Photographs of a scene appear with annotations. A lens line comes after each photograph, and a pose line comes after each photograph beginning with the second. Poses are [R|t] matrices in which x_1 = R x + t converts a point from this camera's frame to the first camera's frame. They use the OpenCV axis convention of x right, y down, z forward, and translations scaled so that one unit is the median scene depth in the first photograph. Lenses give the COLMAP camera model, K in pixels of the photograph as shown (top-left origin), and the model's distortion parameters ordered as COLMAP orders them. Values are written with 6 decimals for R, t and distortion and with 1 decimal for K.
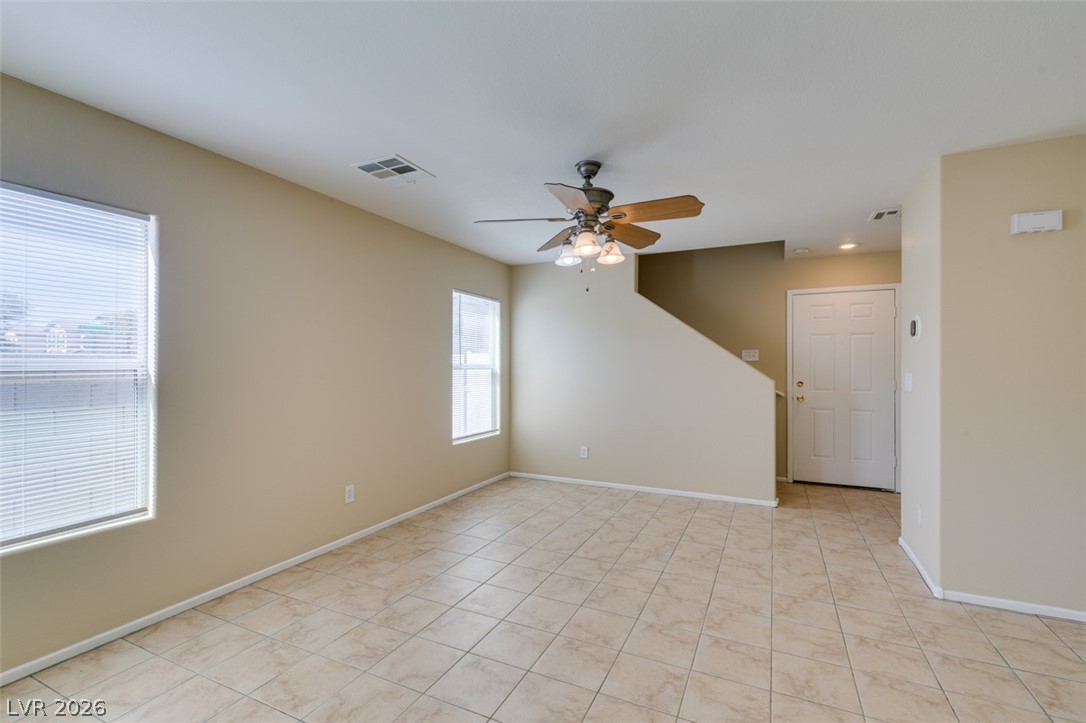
lens RADIAL K [[487.2, 0, 539.4], [0, 487.2, 366.0], [0, 0, 1]] dist [0.004816, -0.000418]
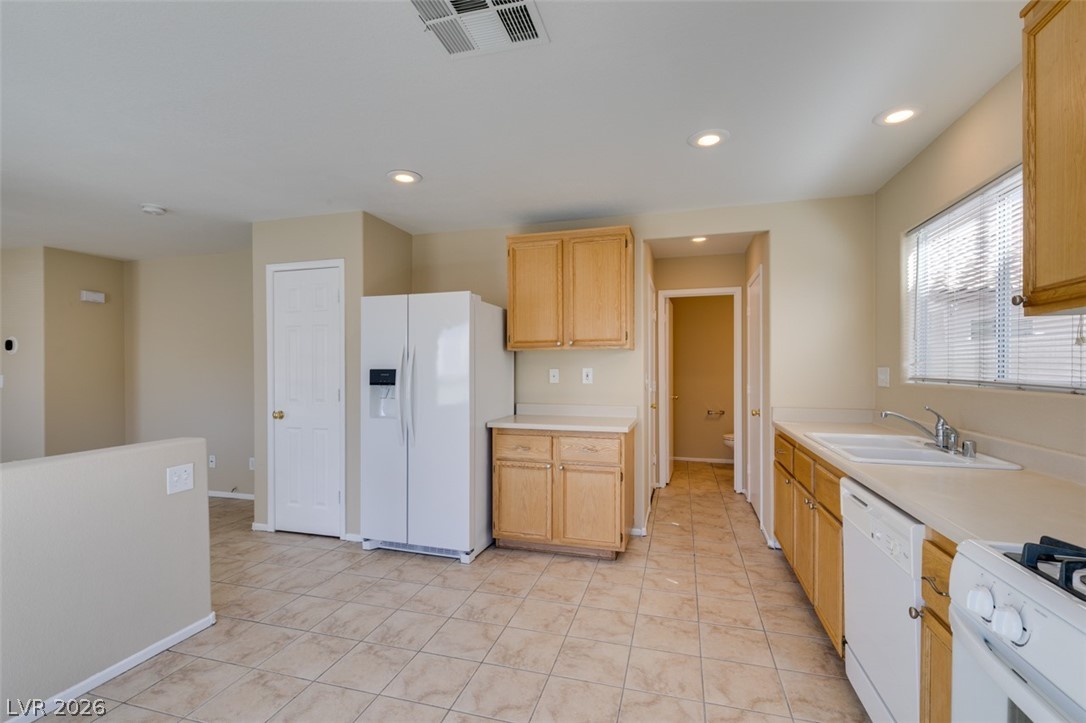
lens RADIAL K [[487.2, 0, 540.9], [0, 487.2, 370.9], [0, 0, 1]] dist [0.004816, -0.000418]
pose [[-0.170633, -0.009163, 0.985292, -0.942168], [0.003861, 0.999943, 0.009968, -0.001015], [-0.985327, 0.005505, -0.170588, -0.345812]]
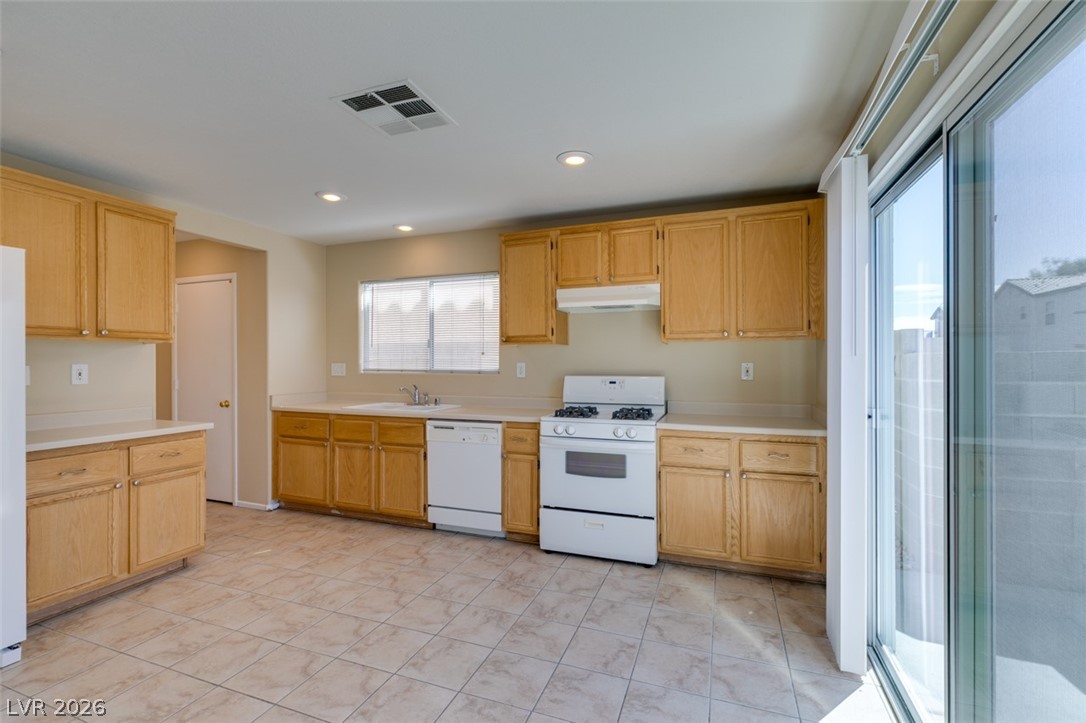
lens RADIAL K [[487.2, 0, 539.0], [0, 487.2, 359.0], [0, 0, 1]] dist [0.004816, -0.000418]
pose [[-0.996352, -0.002335, -0.085301, -0.590876], [-0.001970, 0.999989, -0.004357, -0.003569], [0.085310, -0.004173, -0.996346, 0.333784]]
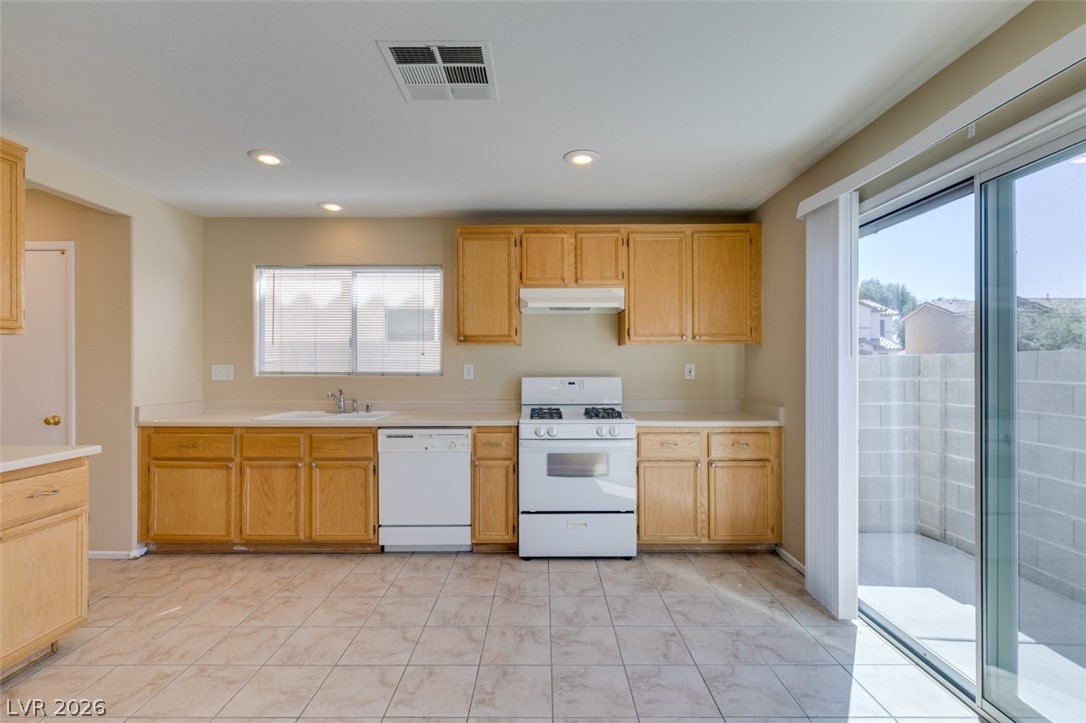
lens RADIAL K [[487.2, 0, 540.2], [0, 487.2, 362.2], [0, 0, 1]] dist [0.004816, -0.000418]
pose [[-0.902214, -0.004470, -0.431265, -0.301582], [-0.002299, 0.999982, -0.005554, 0.002458], [0.431282, -0.004019, -0.902208, 0.225166]]
